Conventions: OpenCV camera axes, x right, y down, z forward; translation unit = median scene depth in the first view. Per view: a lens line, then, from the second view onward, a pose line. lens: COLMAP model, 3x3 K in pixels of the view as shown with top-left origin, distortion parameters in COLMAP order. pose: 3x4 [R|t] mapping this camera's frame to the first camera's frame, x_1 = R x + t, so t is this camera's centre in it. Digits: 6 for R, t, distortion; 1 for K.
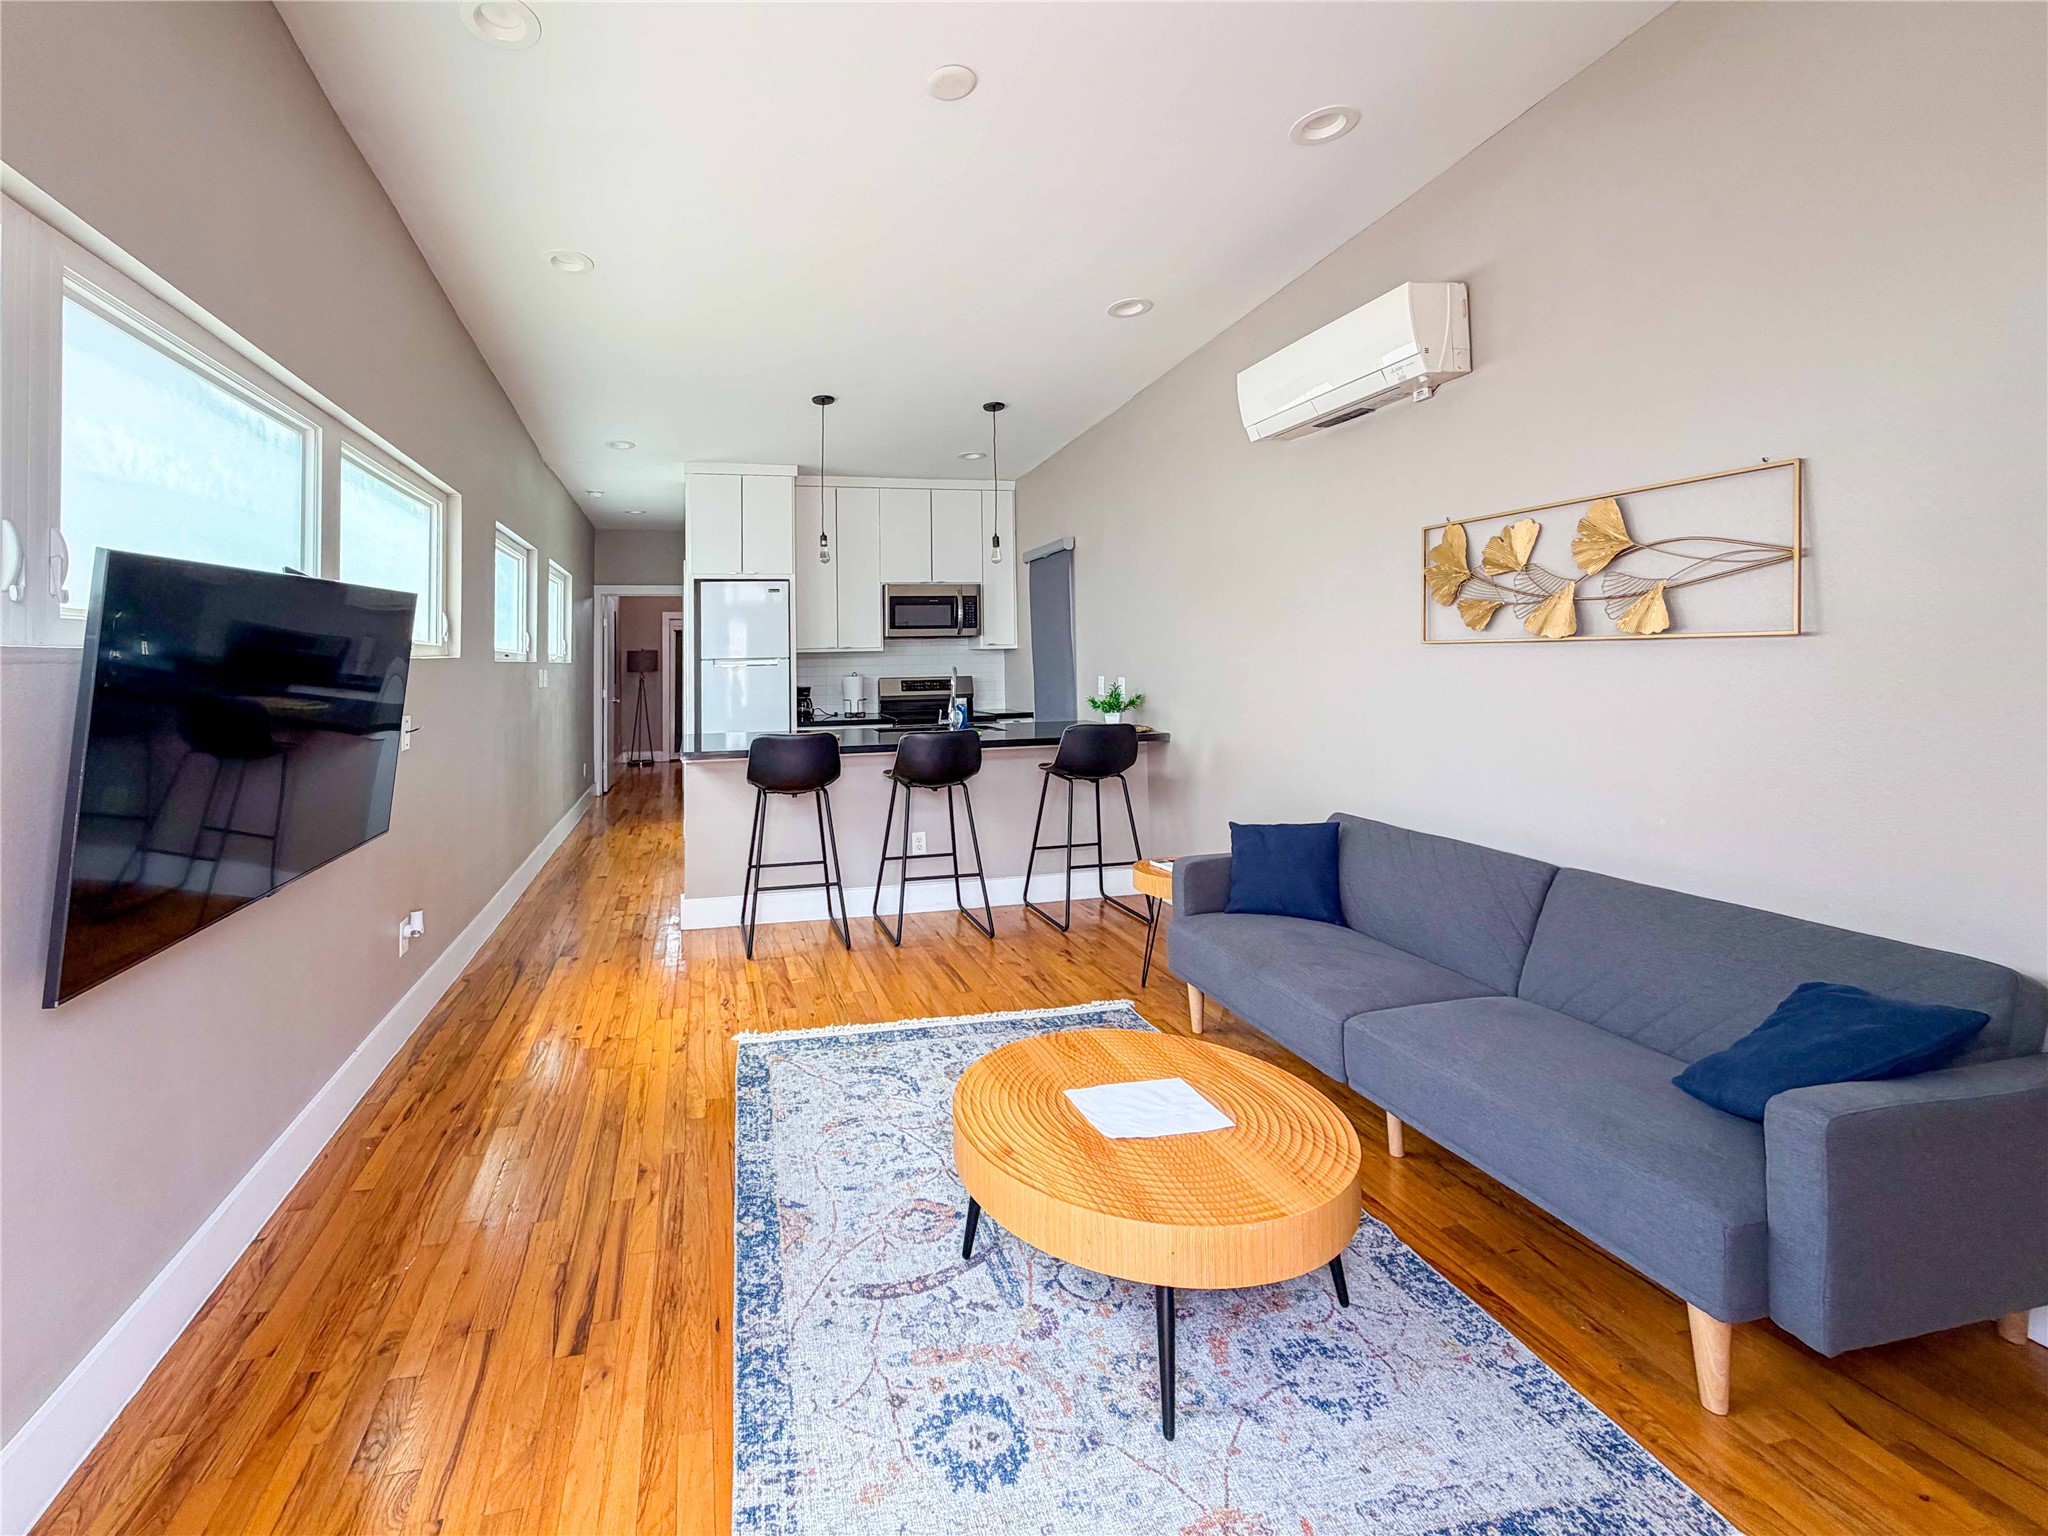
lens RADIAL K [[1072.7, 0, 1077.5], [0, 1072.7, 691.2], [0, 0, 1]] dist [-0.001555, -0.000219]
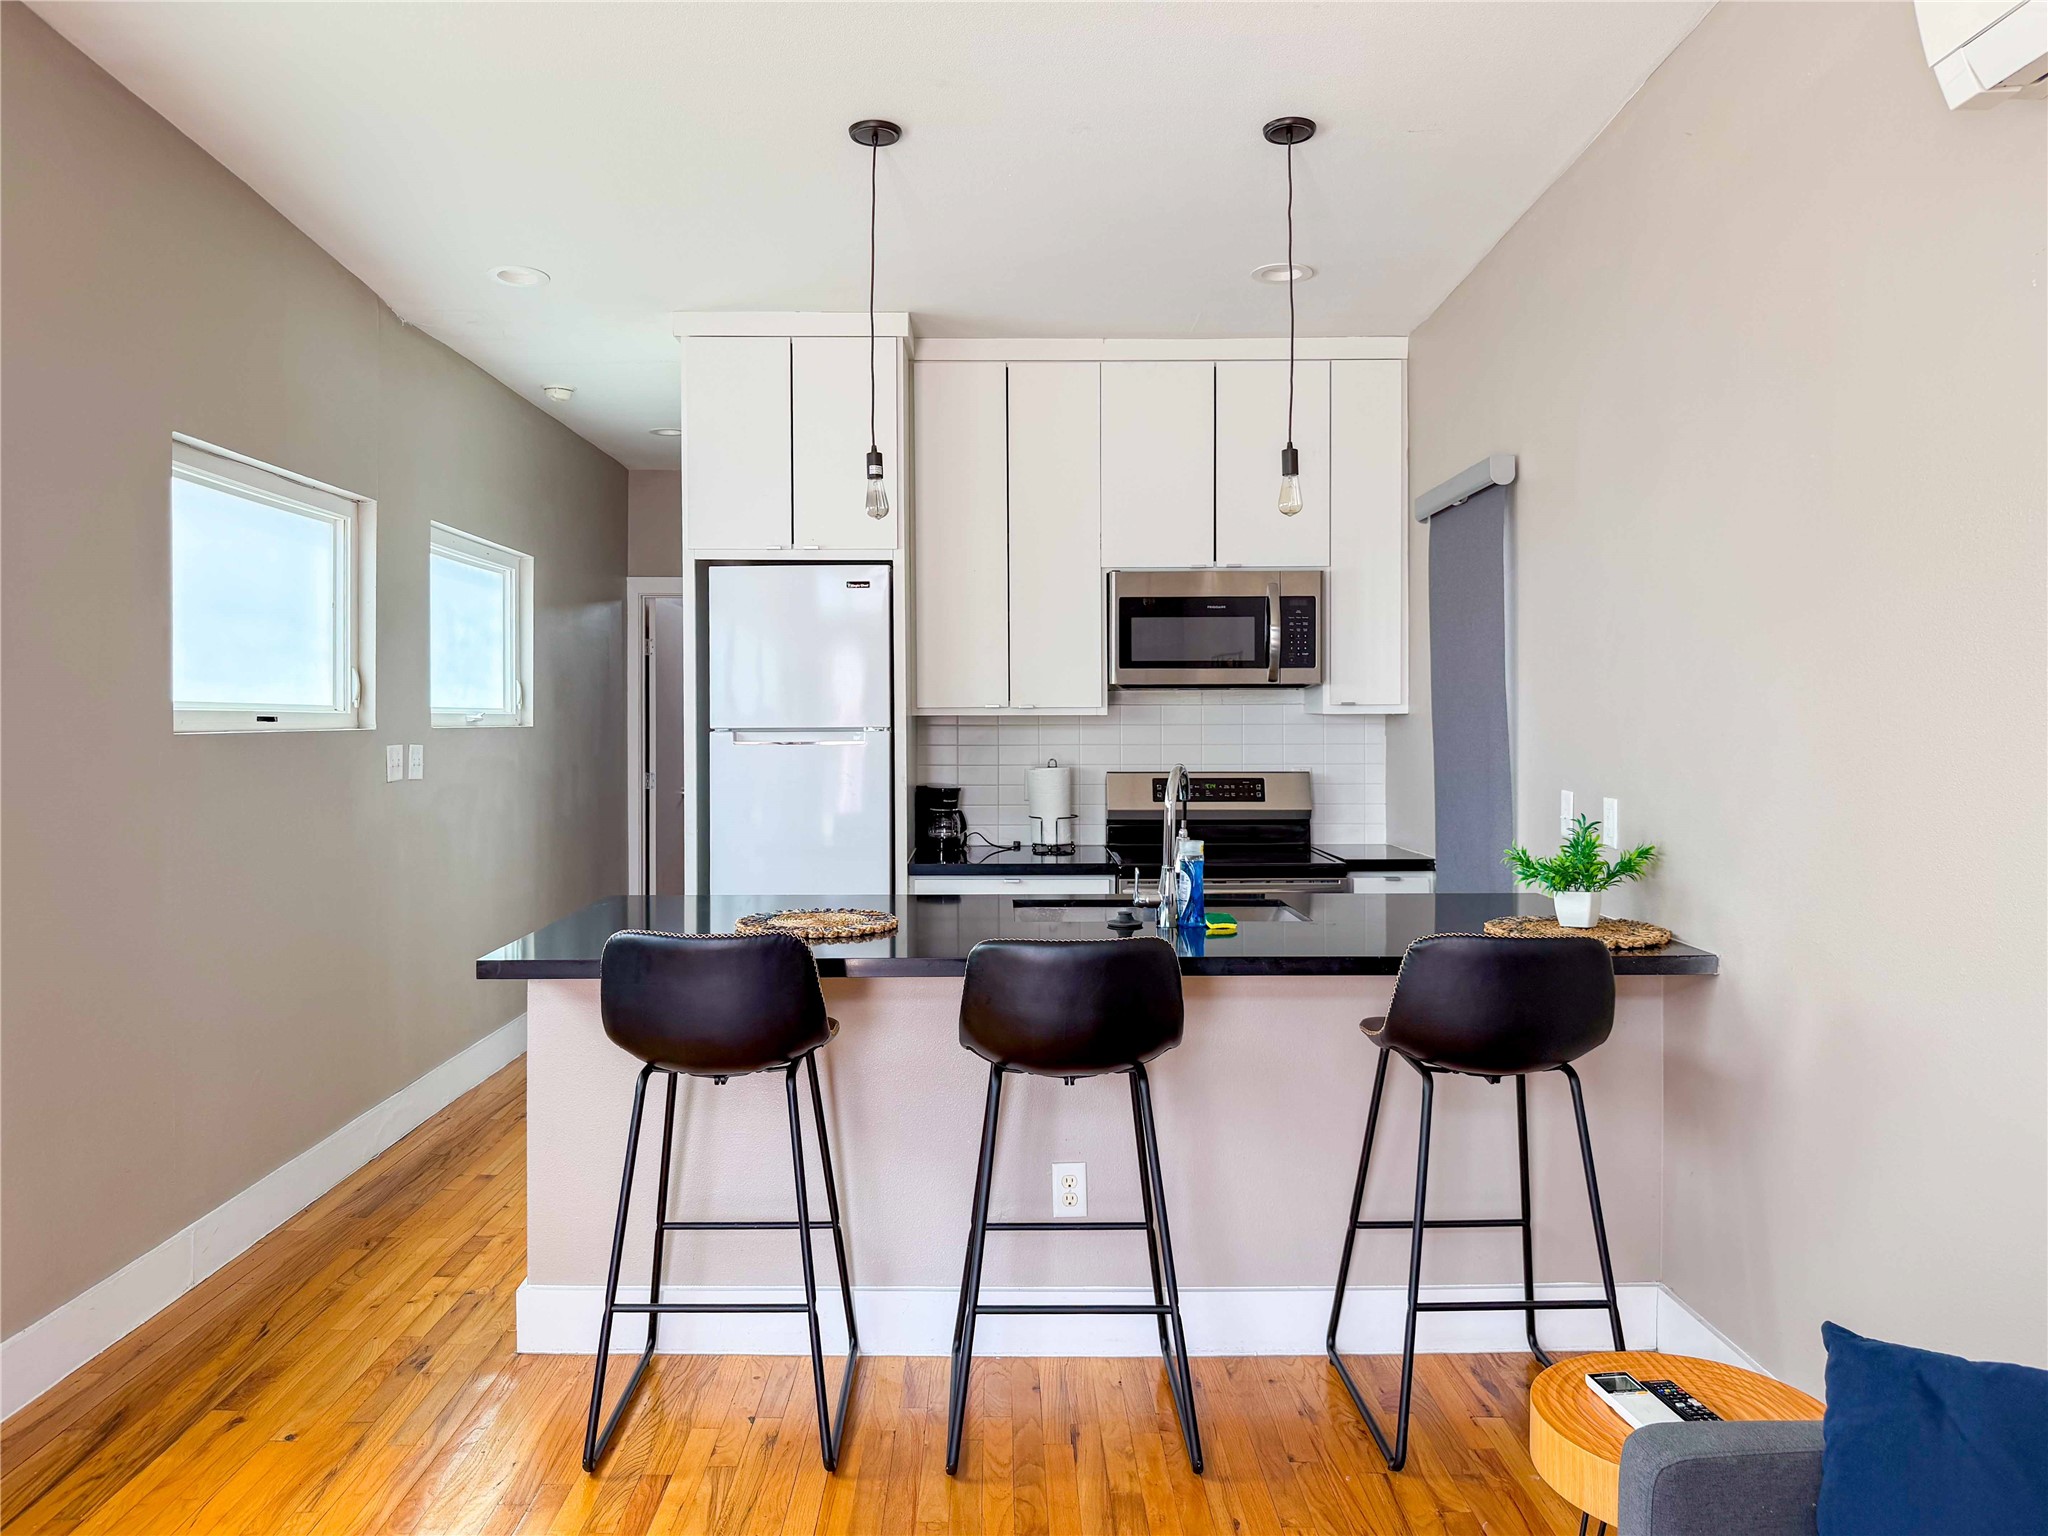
lens RADIAL K [[1961.2, 0, 1024.0], [0, 1961.2, 768.0], [0, 0, 1]] dist [0.066516, -0.001588]
pose [[0.952167, 0.025609, -0.304502, 0.045536], [-0.026164, 0.999655, 0.002258, -0.016131], [0.304455, 0.005817, 0.952509, 0.185623]]
